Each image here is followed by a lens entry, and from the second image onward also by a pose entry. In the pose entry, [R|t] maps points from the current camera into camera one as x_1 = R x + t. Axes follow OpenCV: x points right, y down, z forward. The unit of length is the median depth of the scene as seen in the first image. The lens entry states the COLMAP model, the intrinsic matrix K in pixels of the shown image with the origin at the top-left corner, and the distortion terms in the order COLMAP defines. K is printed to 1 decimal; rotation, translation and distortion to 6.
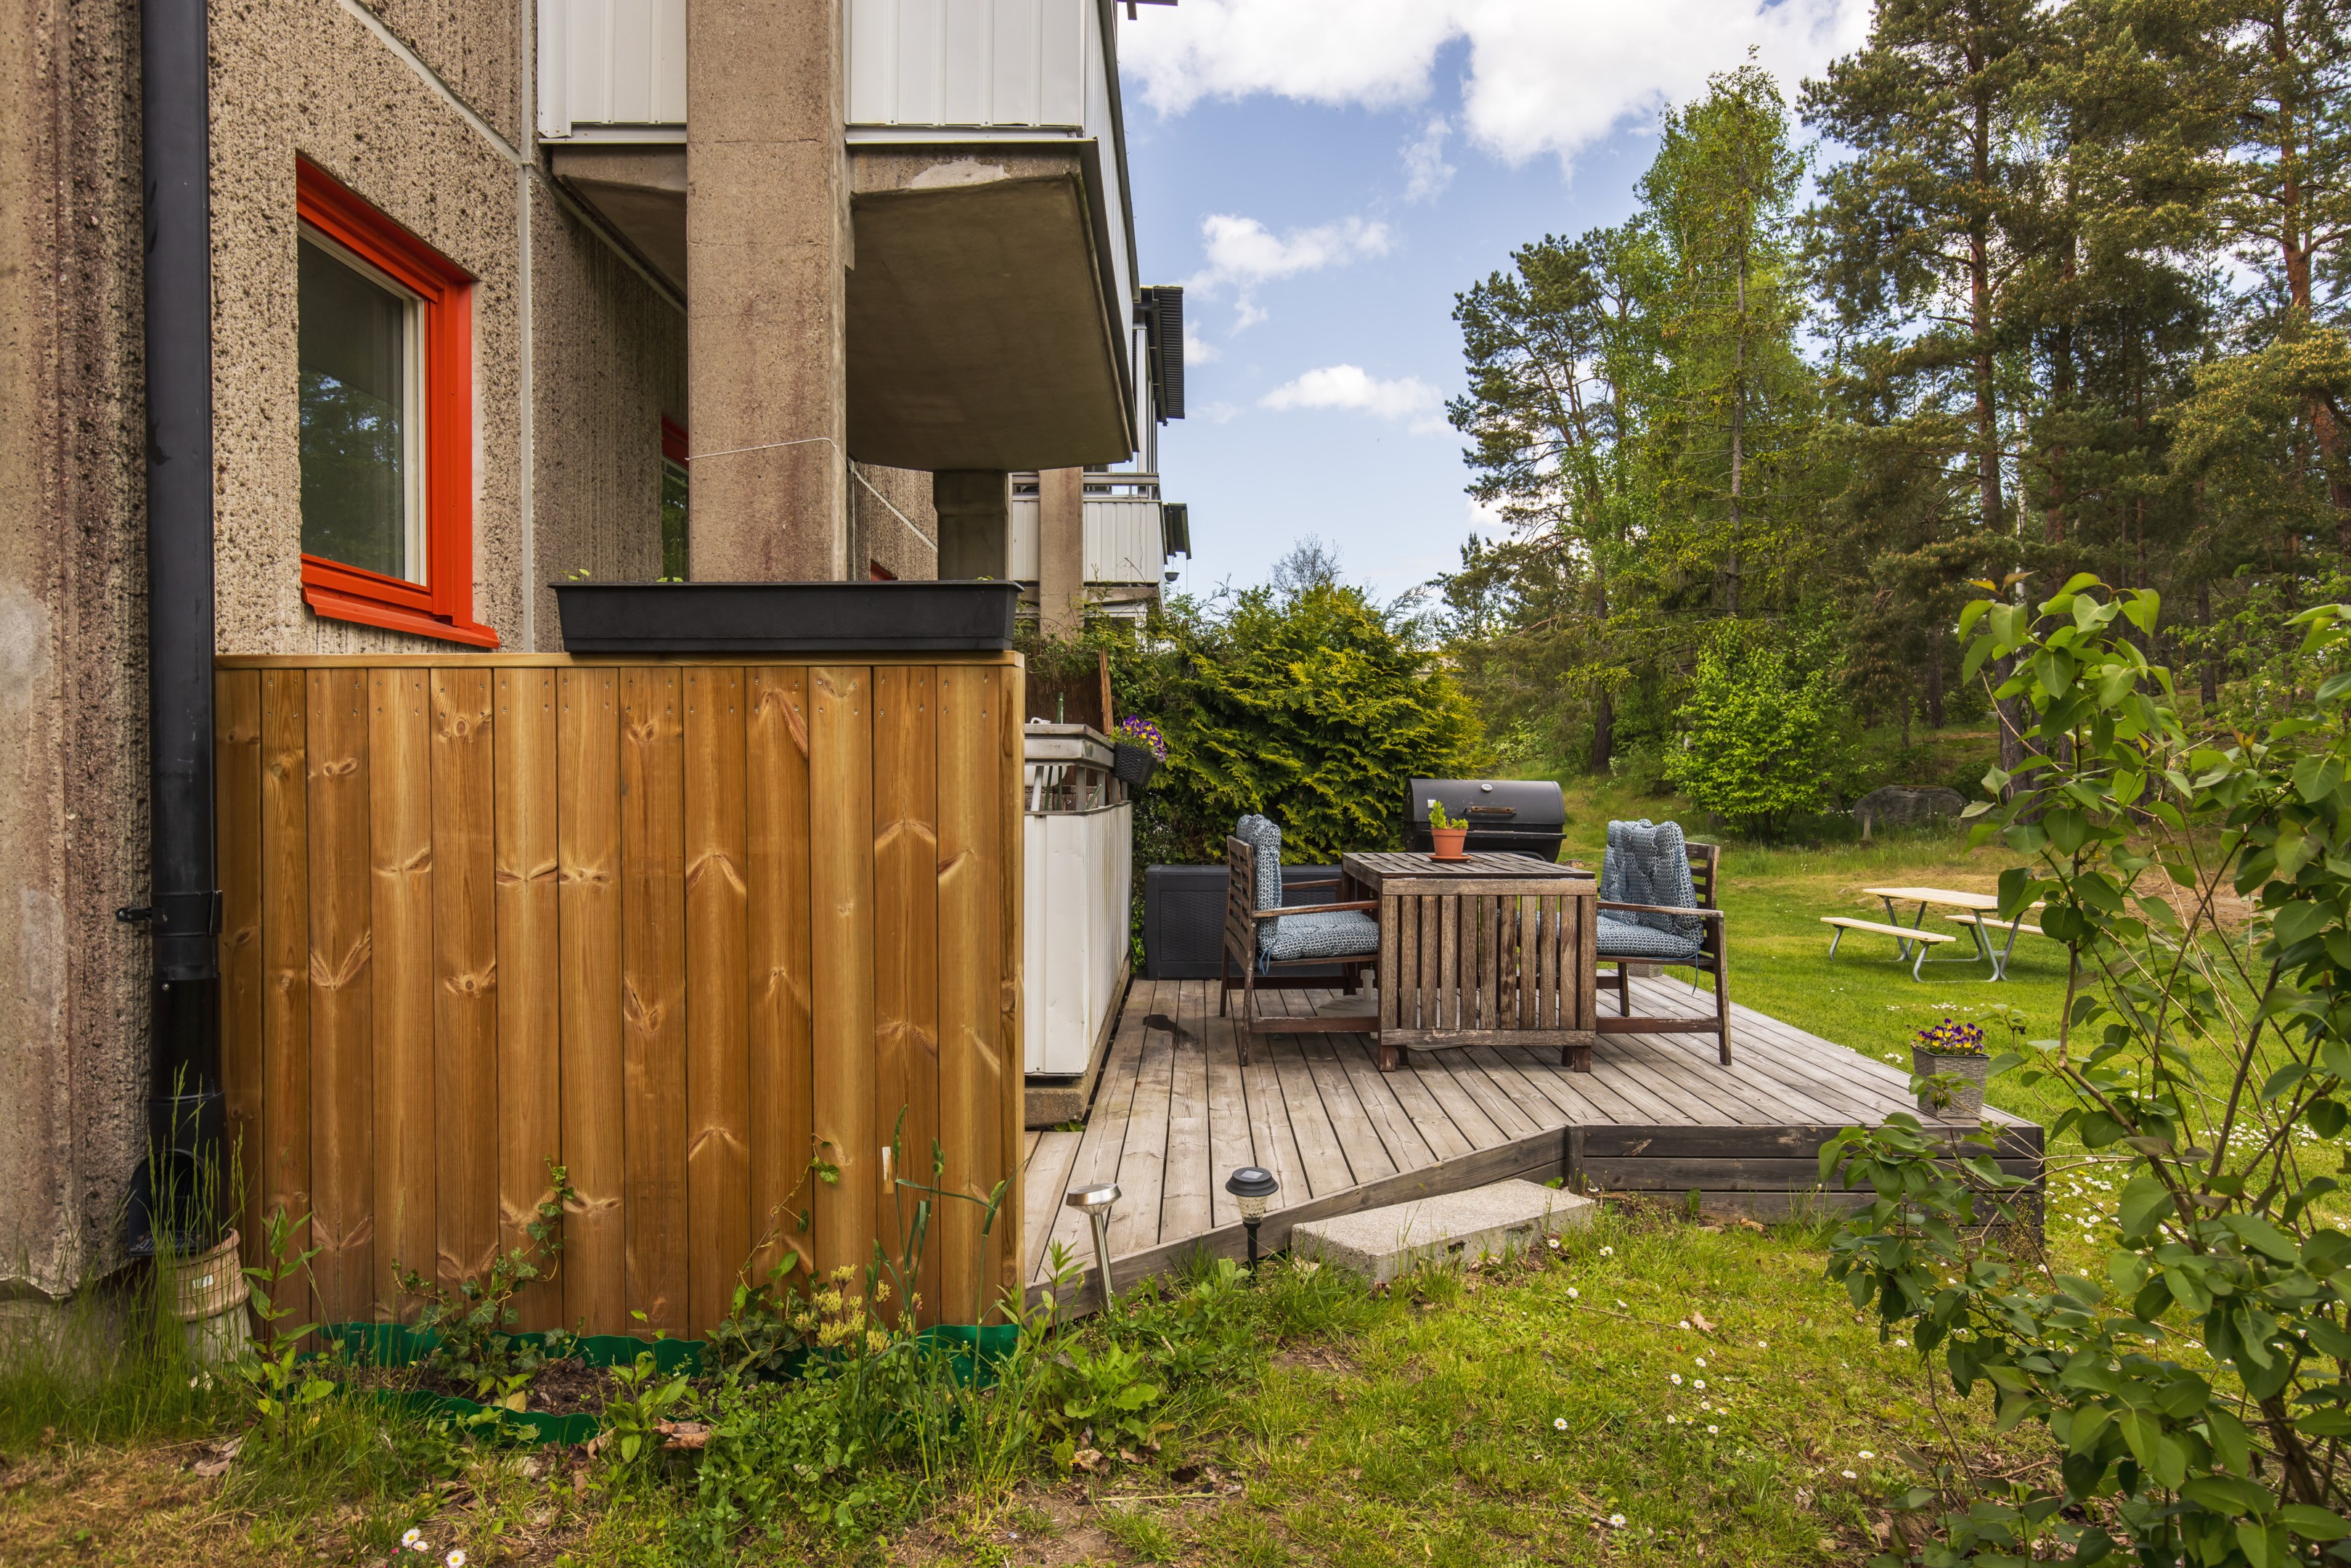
lens RADIAL K [[1562.7, 0, 1194.6], [0, 1562.7, 786.7], [0, 0, 1]] dist [0.056571, -0.001029]
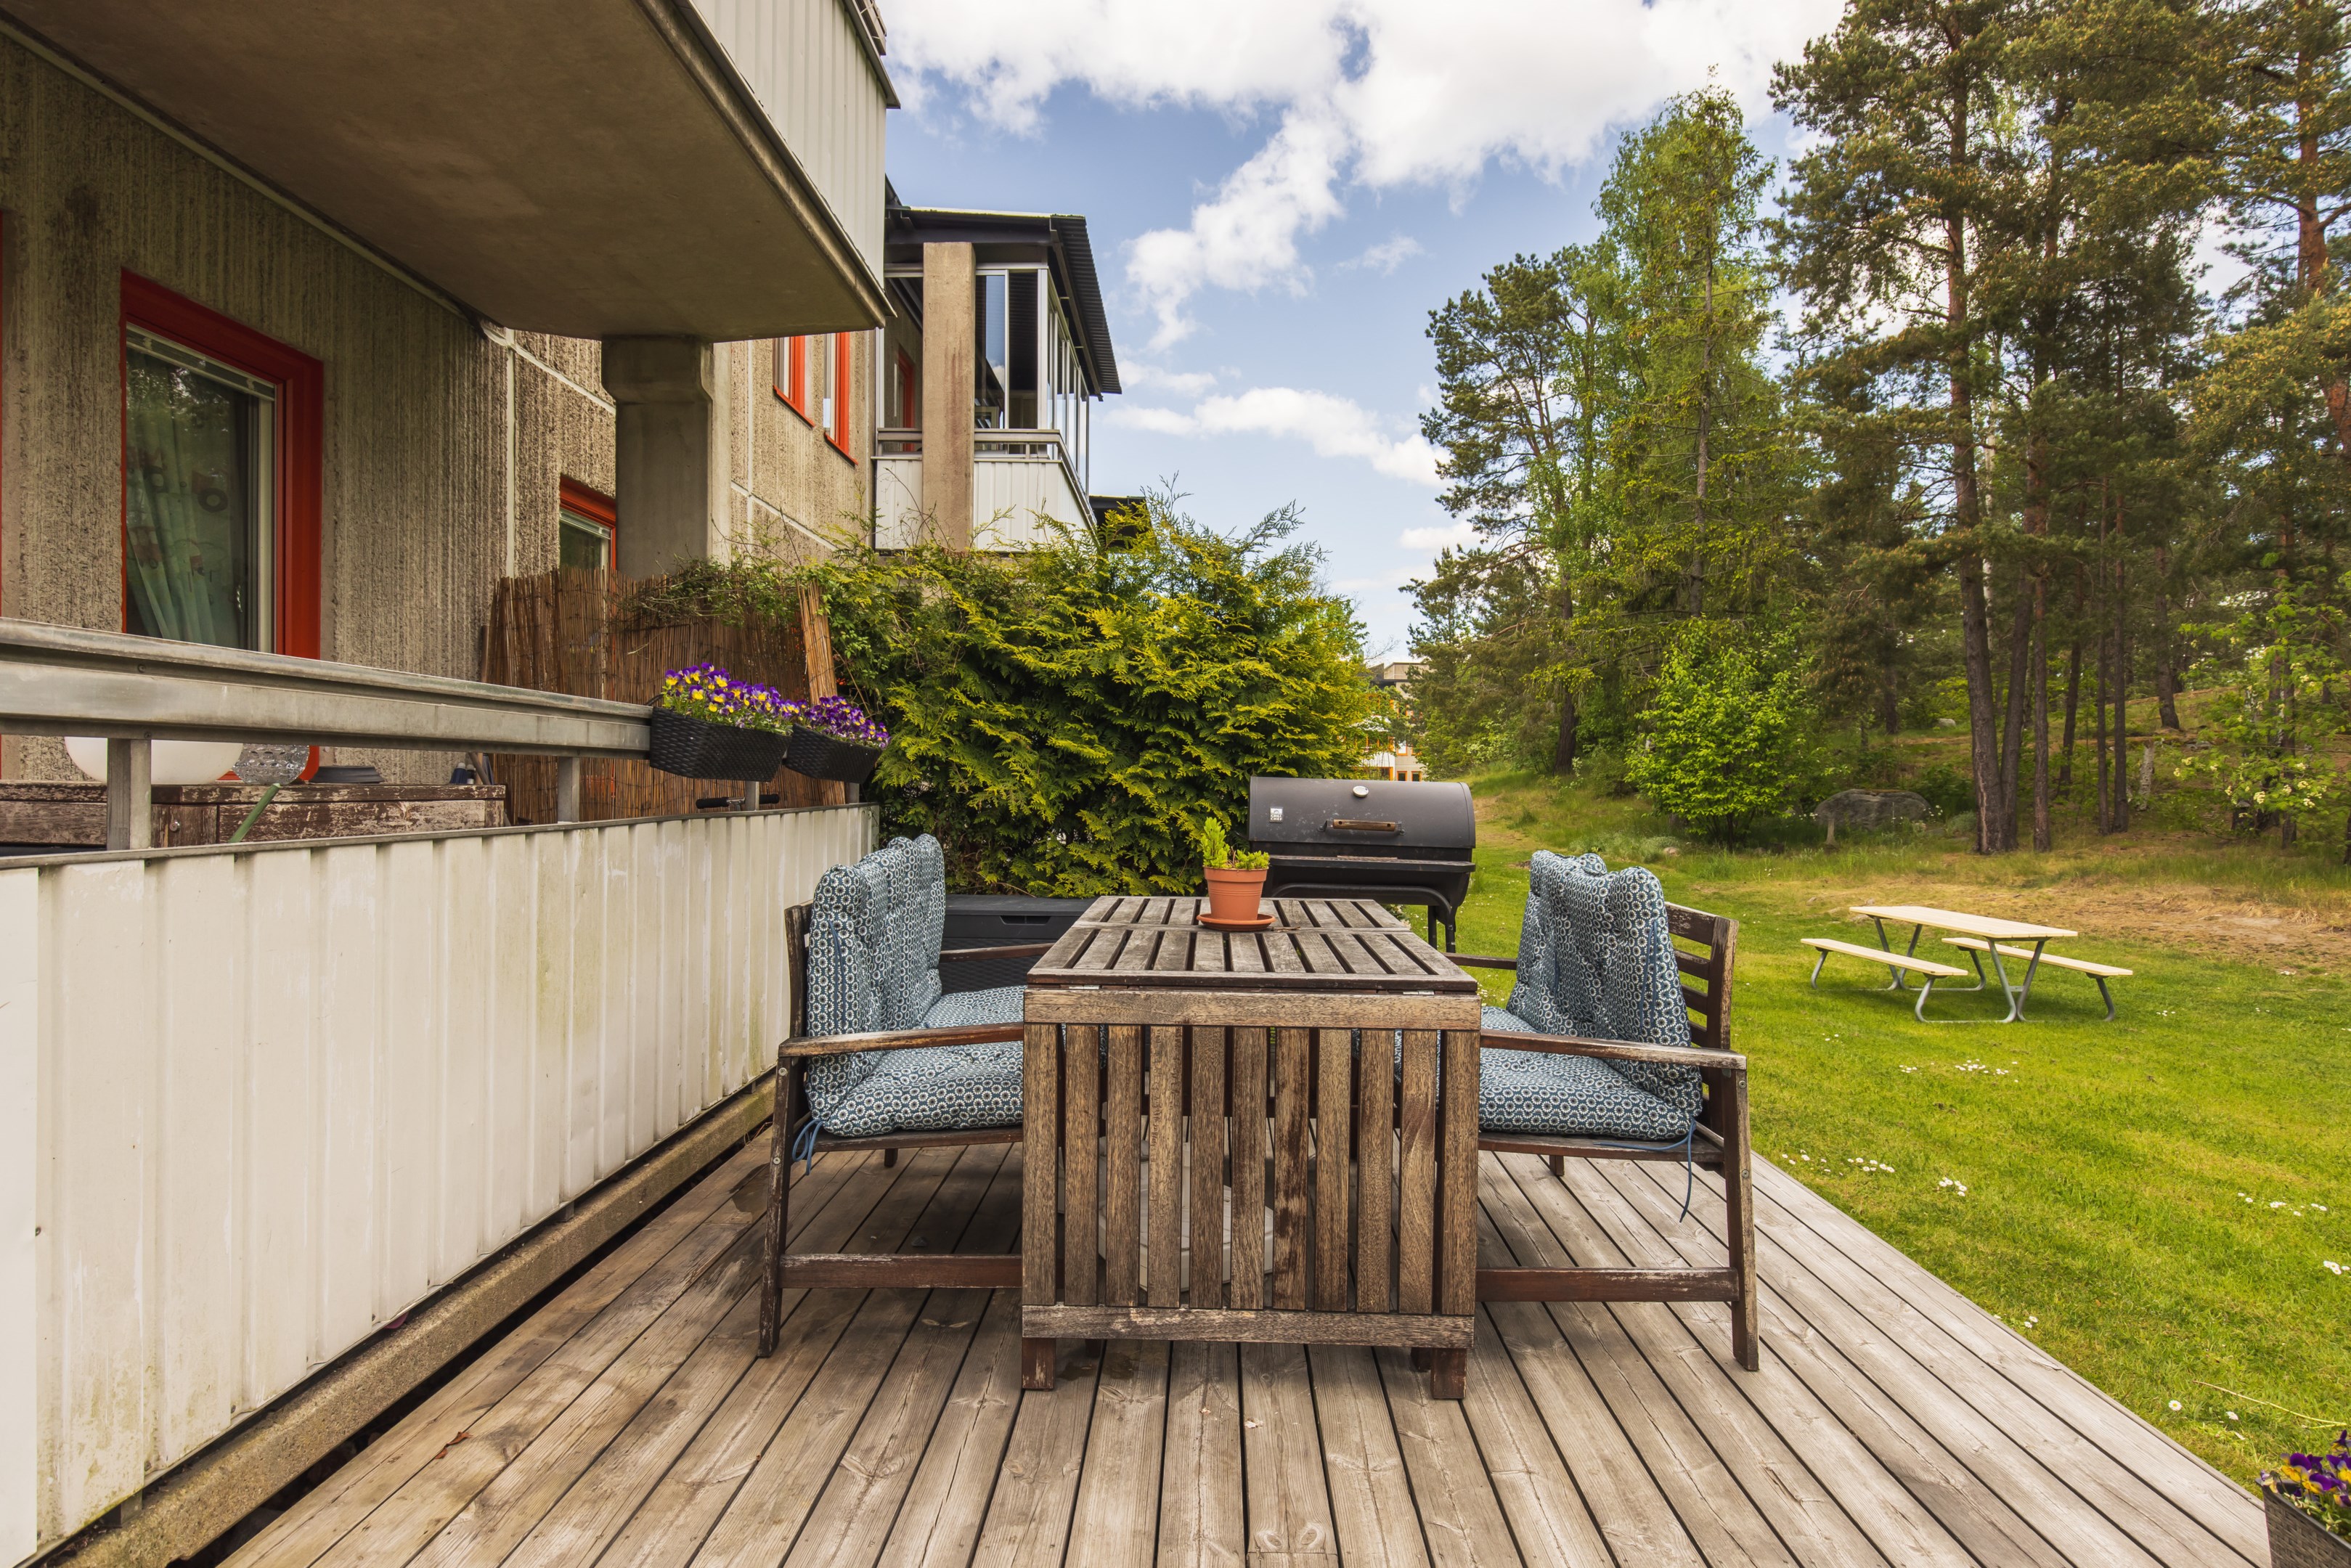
lens RADIAL K [[1338.3, 0, 1175.5], [0, 1338.3, 784.0], [0, 0, 1]] dist [0.000840, 0.033694]
pose [[0.999350, 0.011916, -0.034018, 0.044489], [-0.011845, 0.999927, 0.002287, -0.001022], [0.034043, -0.001882, 0.999419, 0.149361]]
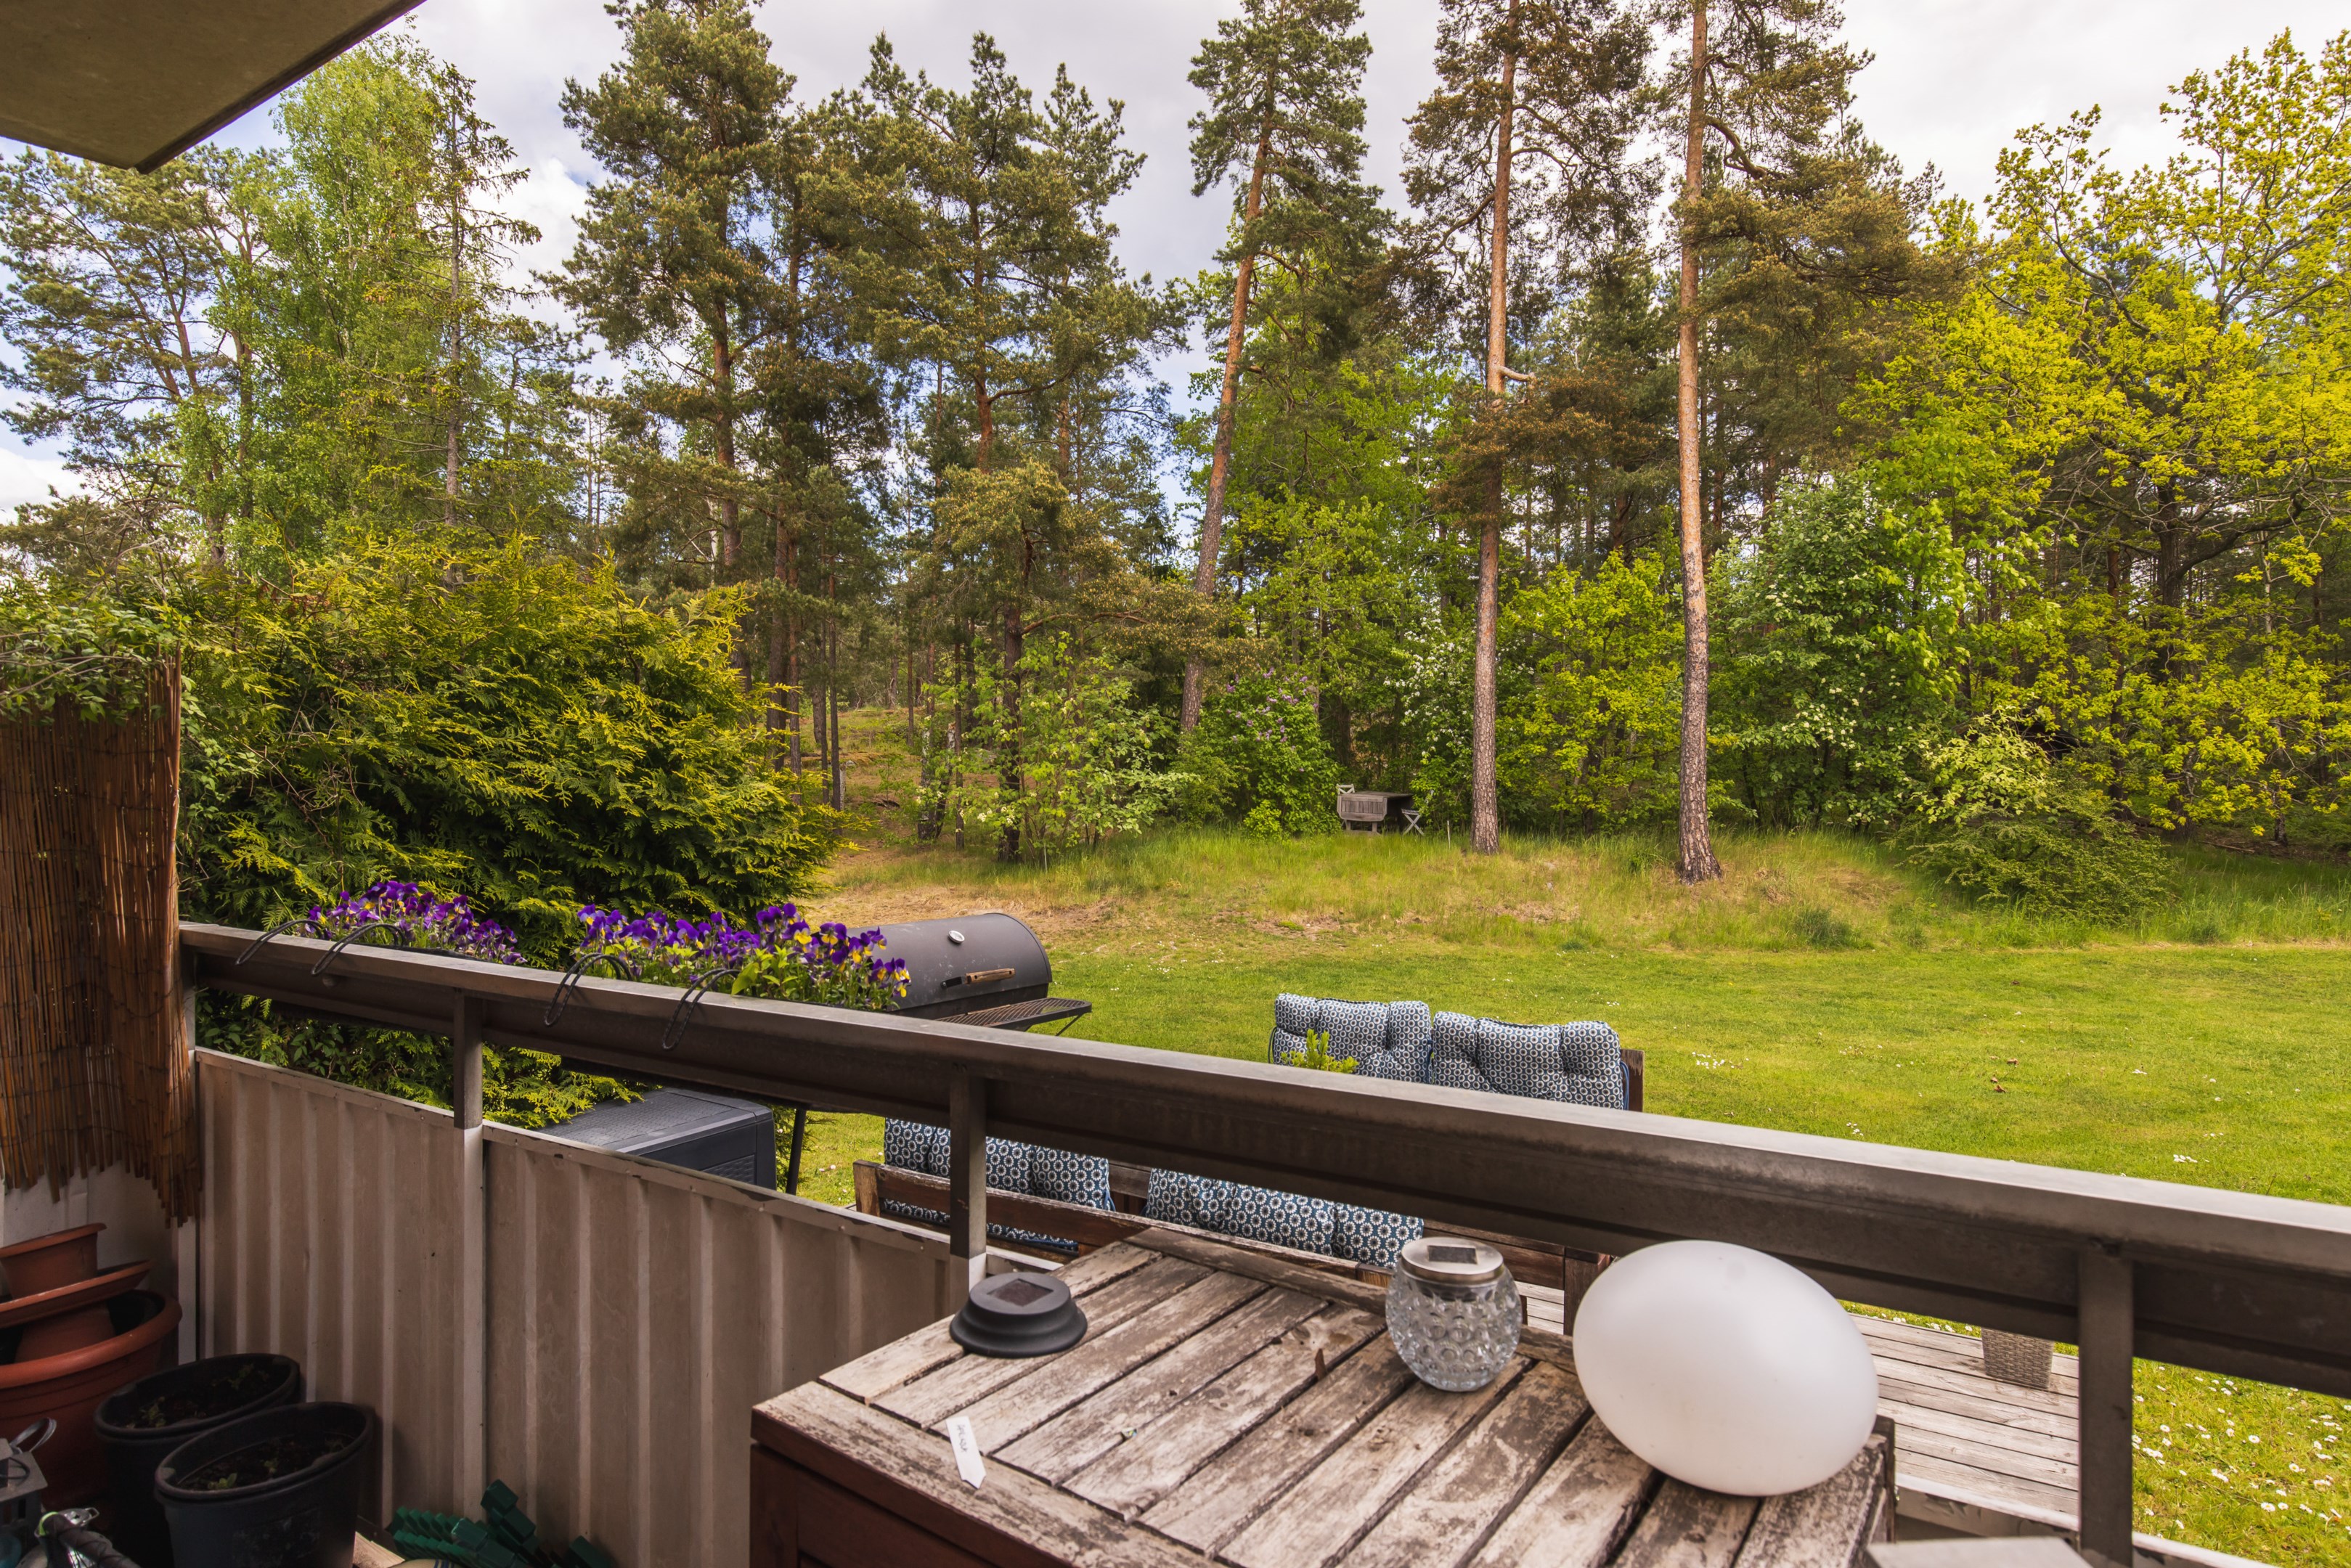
lens RADIAL K [[1338.3, 0, 1175.5], [0, 1338.3, 784.0], [0, 0, 1]] dist [0.000840, 0.033694]
pose [[0.566275, 0.004441, 0.824205, -0.071116], [-0.007692, 0.999970, -0.000103, -0.021734], [-0.824181, -0.006282, 0.566292, 0.220222]]
